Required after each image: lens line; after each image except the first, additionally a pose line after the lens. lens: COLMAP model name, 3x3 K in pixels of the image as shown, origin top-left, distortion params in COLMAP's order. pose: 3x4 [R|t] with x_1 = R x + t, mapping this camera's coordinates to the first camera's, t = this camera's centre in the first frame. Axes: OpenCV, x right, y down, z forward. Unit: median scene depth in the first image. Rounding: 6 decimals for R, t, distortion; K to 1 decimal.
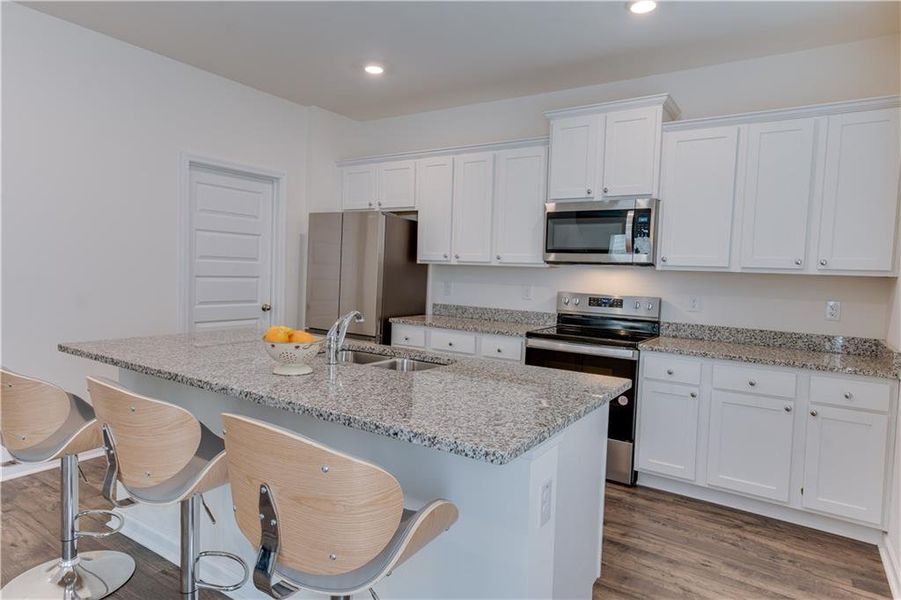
lens RADIAL K [[523.8, 0, 450.5], [0, 523.8, 300.0], [0, 0, 1]] dist [0.006813, 0.002368]
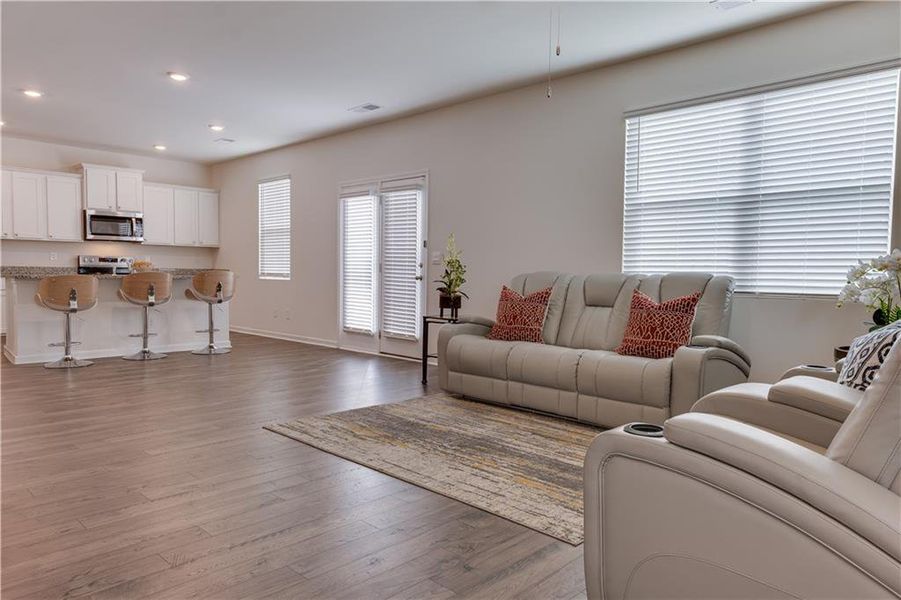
lens RADIAL K [[607.0, 0, 450.5], [0, 607.0, 300.0], [0, 0, 1]] dist [0.010563, 0.006754]
pose [[0.197663, -0.077187, 0.977227, -1.897127], [0.050459, 0.996375, 0.068493, 0.068816], [-0.978971, 0.035772, 0.200841, -0.824622]]
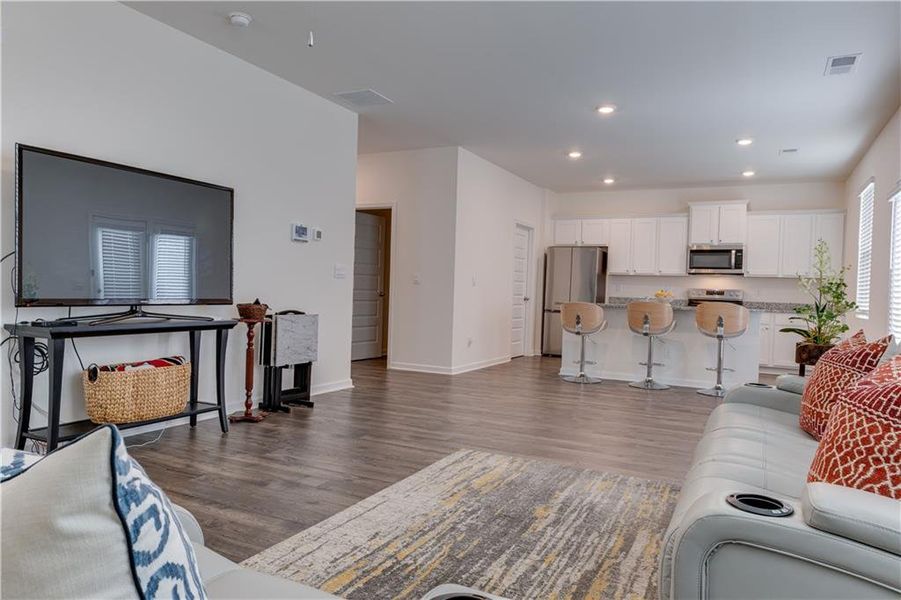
lens RADIAL K [[607.0, 0, 450.5], [0, 607.0, 300.0], [0, 0, 1]] dist [0.010563, 0.006754]
pose [[0.993893, -0.001592, 0.110340, -1.076883], [0.005909, 0.999229, -0.038808, 0.127493], [-0.110193, 0.039223, 0.993136, -1.350618]]
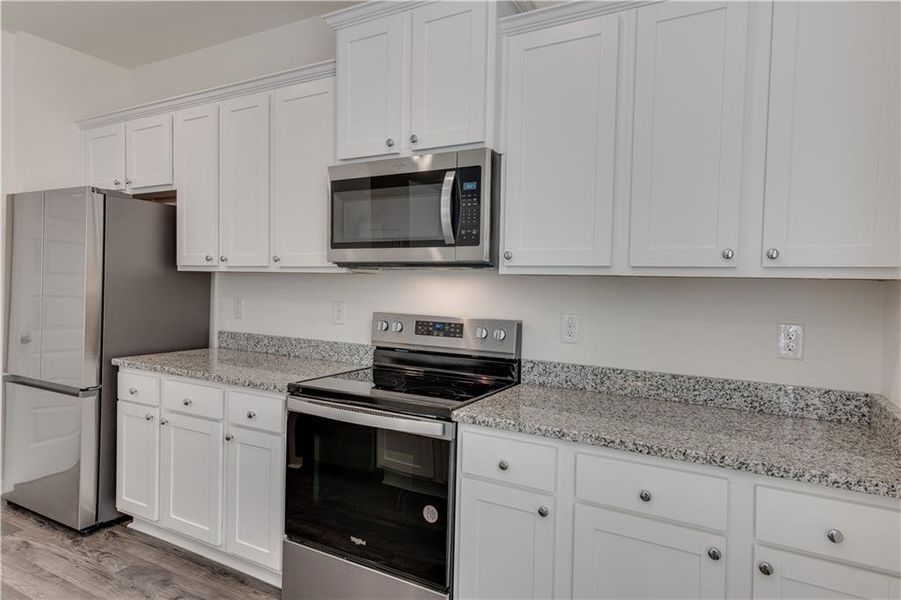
lens RADIAL K [[523.8, 0, 450.5], [0, 523.8, 300.0], [0, 0, 1]] dist [0.006813, 0.002368]
pose [[0.997212, -0.013898, 0.073309, 0.285511], [0.015928, 0.999504, -0.027173, -0.013369], [-0.072895, 0.028265, 0.996939, 0.410402]]
